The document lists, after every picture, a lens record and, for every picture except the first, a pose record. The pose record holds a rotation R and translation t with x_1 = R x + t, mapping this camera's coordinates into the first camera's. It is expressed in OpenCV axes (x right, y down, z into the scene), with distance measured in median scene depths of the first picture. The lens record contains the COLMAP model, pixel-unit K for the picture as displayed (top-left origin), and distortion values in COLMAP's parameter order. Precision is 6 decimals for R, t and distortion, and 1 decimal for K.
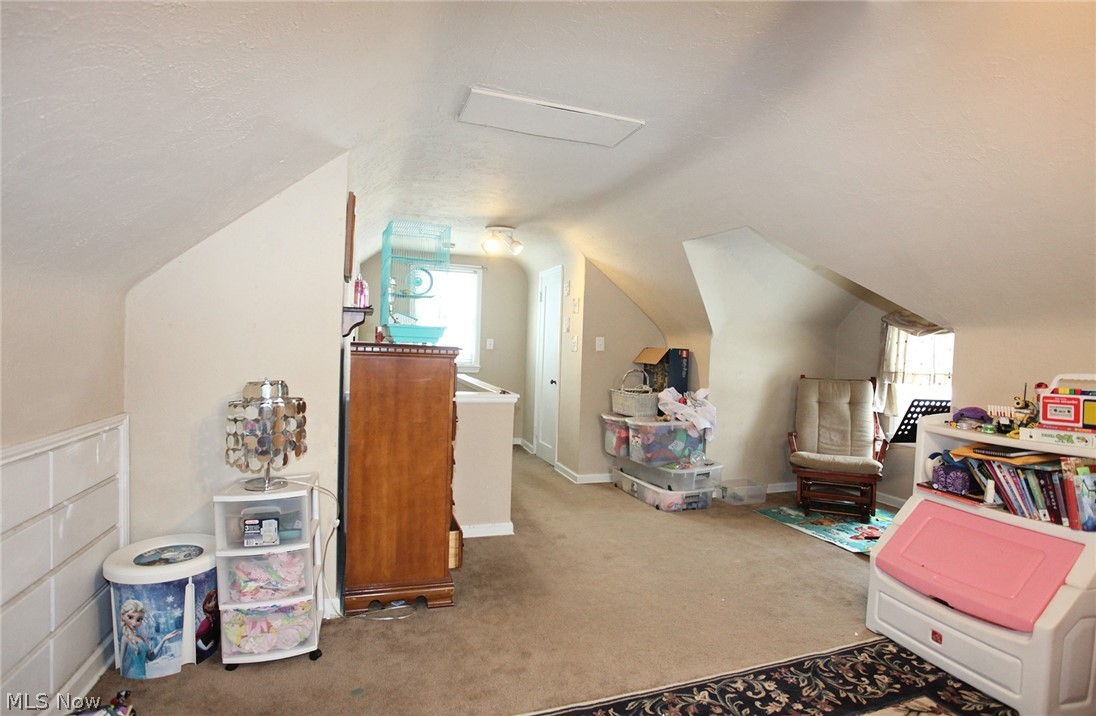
lens RADIAL K [[551.3, 0, 551.3], [0, 551.3, 353.1], [0, 0, 1]] dist [-0.036303, -0.001204]
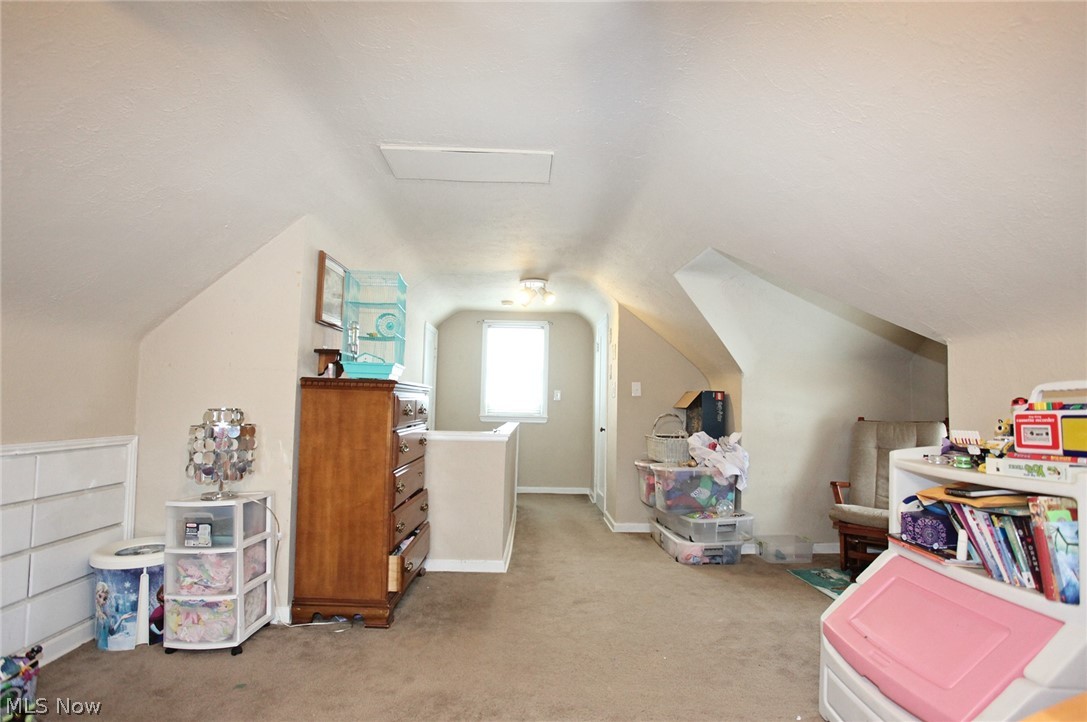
lens RADIAL K [[527.4, 0, 542.7], [0, 527.4, 368.9], [0, 0, 1]] dist [-0.039145, 0.004002]
pose [[0.954894, -0.033797, -0.295017, 0.427224], [0.007499, 0.995930, -0.089819, 0.064267], [0.296852, 0.083555, 0.951261, 0.104723]]
